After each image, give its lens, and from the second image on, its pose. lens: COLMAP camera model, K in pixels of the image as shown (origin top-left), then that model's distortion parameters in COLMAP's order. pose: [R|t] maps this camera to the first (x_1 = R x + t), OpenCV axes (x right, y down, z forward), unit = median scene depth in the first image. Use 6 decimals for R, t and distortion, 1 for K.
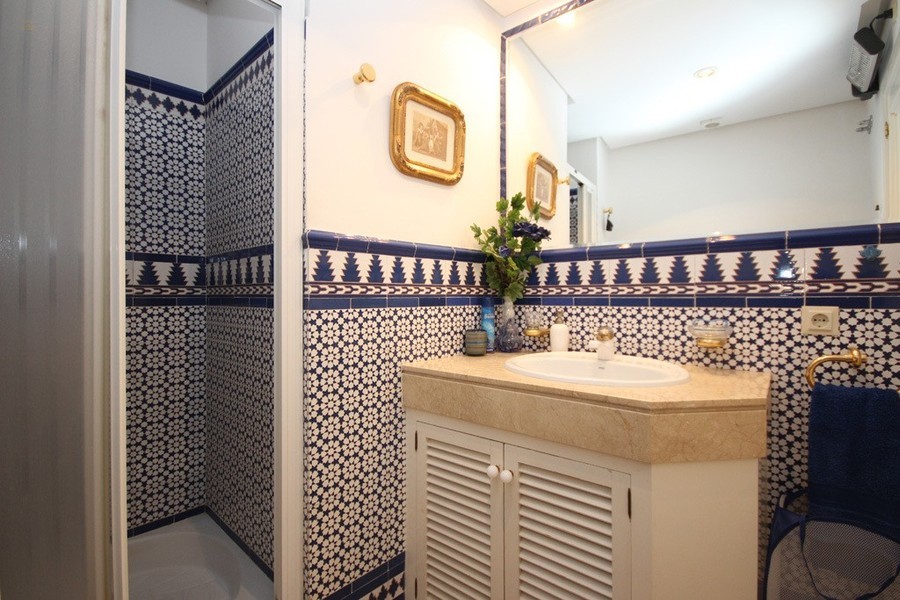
lens RADIAL K [[413.7, 0, 454.1], [0, 413.7, 298.5], [0, 0, 1]] dist [0.005627, -0.008874]
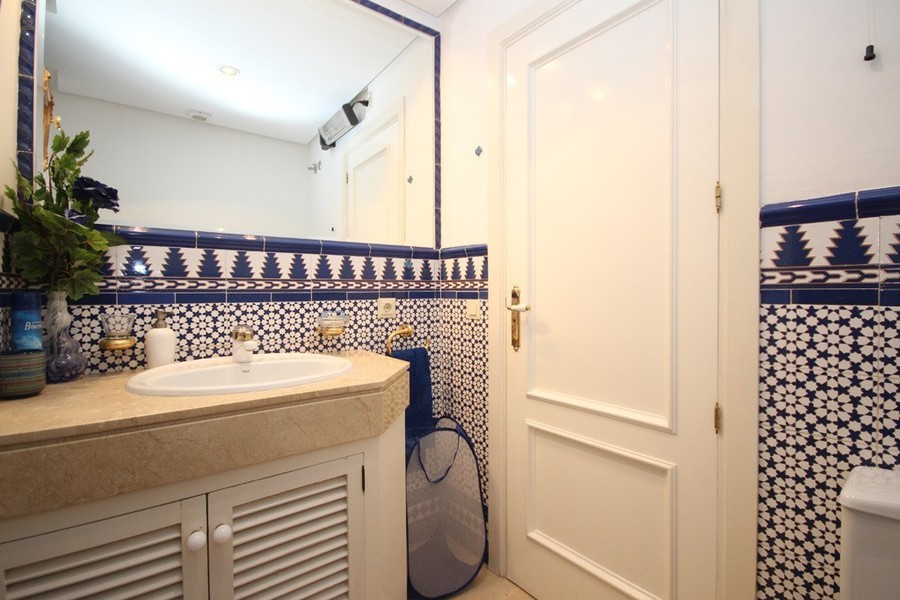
lens RADIAL K [[428.3, 0, 449.3], [0, 428.3, 294.5], [0, 0, 1]] dist [0.003100, -0.000017]
pose [[0.245929, -0.005841, 0.969270, -0.424166], [0.007029, 0.999966, 0.004243, 0.000880], [-0.969262, 0.005770, 0.245962, 0.338998]]
